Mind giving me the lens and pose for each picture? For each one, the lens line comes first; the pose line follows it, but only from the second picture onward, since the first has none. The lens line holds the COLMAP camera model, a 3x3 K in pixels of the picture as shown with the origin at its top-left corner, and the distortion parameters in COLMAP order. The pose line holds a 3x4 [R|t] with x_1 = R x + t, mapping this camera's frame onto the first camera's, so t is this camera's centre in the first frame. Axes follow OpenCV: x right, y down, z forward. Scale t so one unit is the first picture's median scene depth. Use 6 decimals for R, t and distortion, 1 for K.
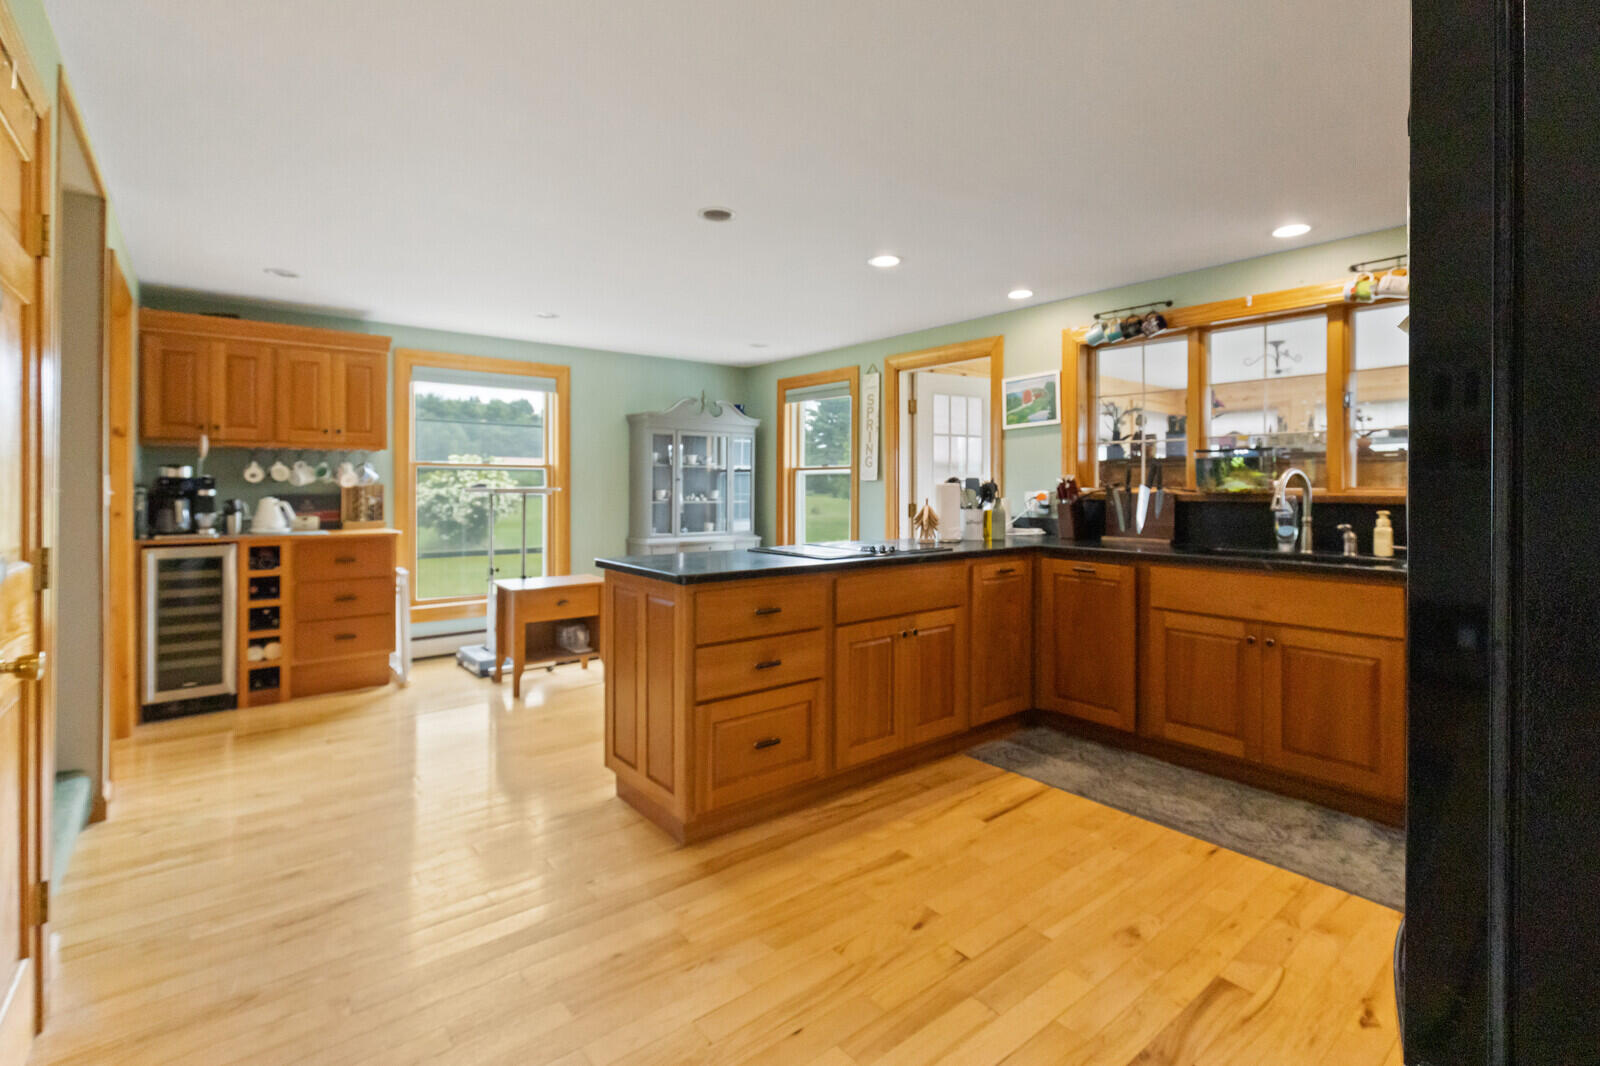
lens RADIAL K [[734.1, 0, 796.5], [0, 734.1, 487.8], [0, 0, 1]] dist [-0.002012, -0.000723]
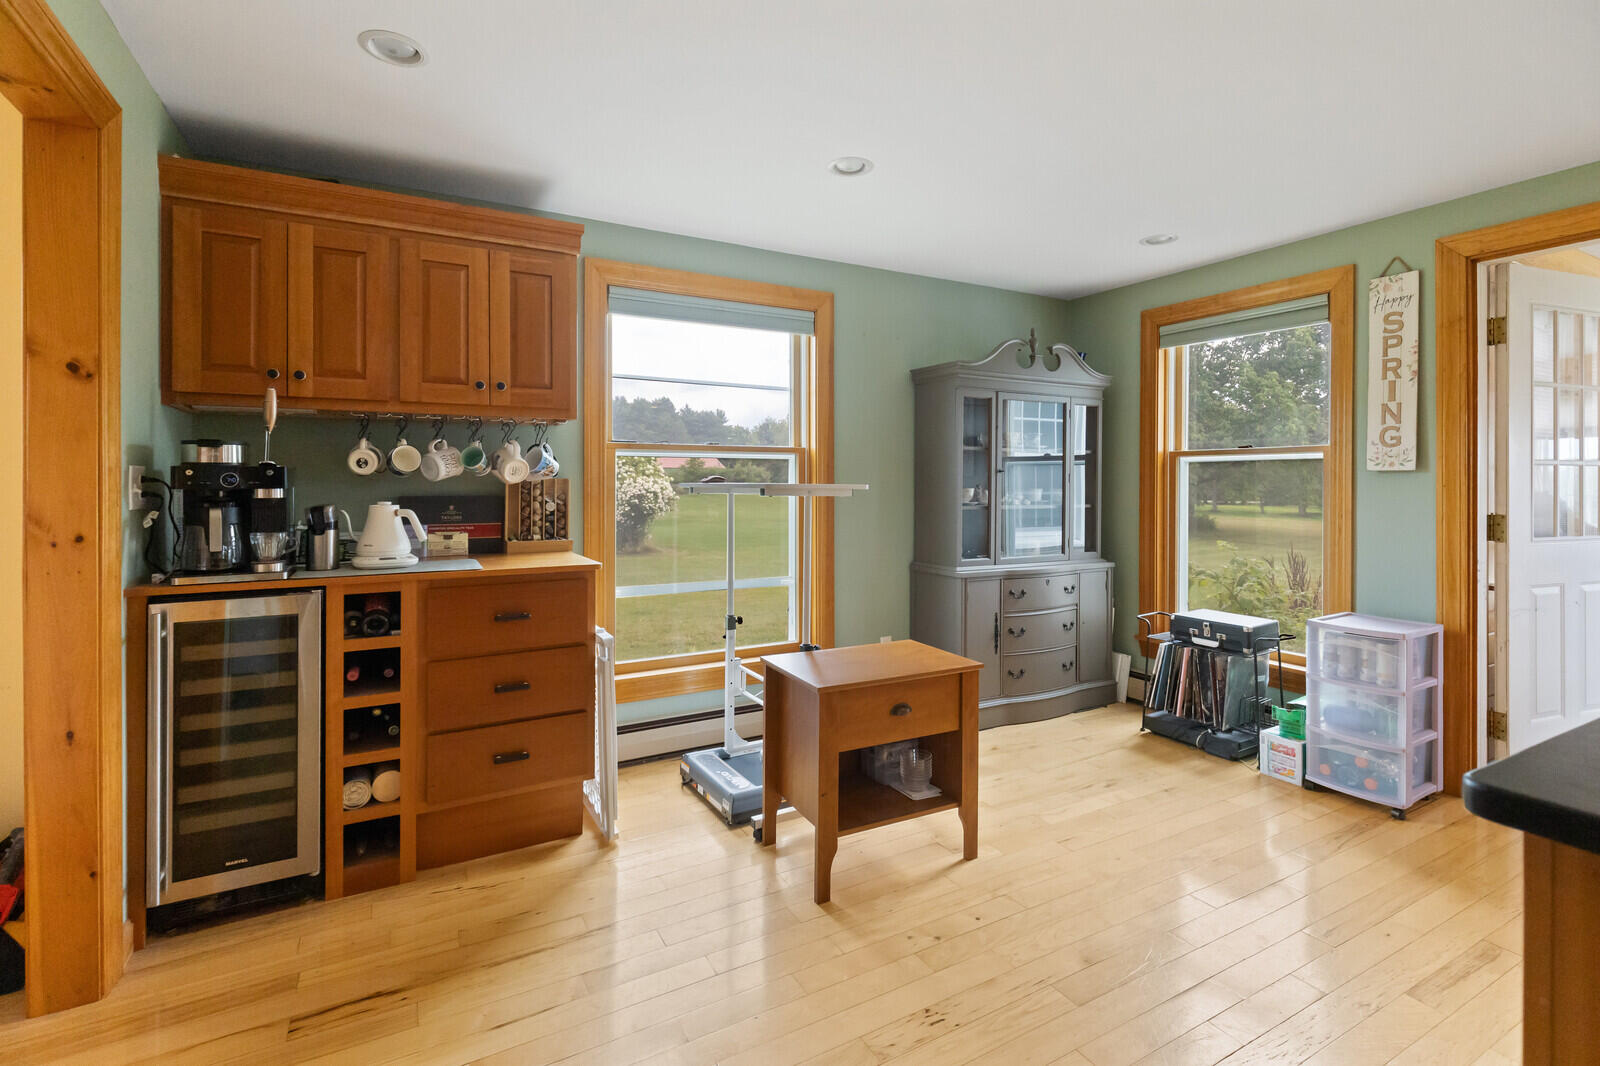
lens RADIAL K [[734.1, 0, 796.5], [0, 734.1, 487.8], [0, 0, 1]] dist [-0.002012, -0.000723]
pose [[0.984030, 0.000620, -0.178003, -0.302140], [0.000150, 0.999991, 0.004310, 0.000323], [0.178004, -0.004268, 0.984020, 0.490890]]
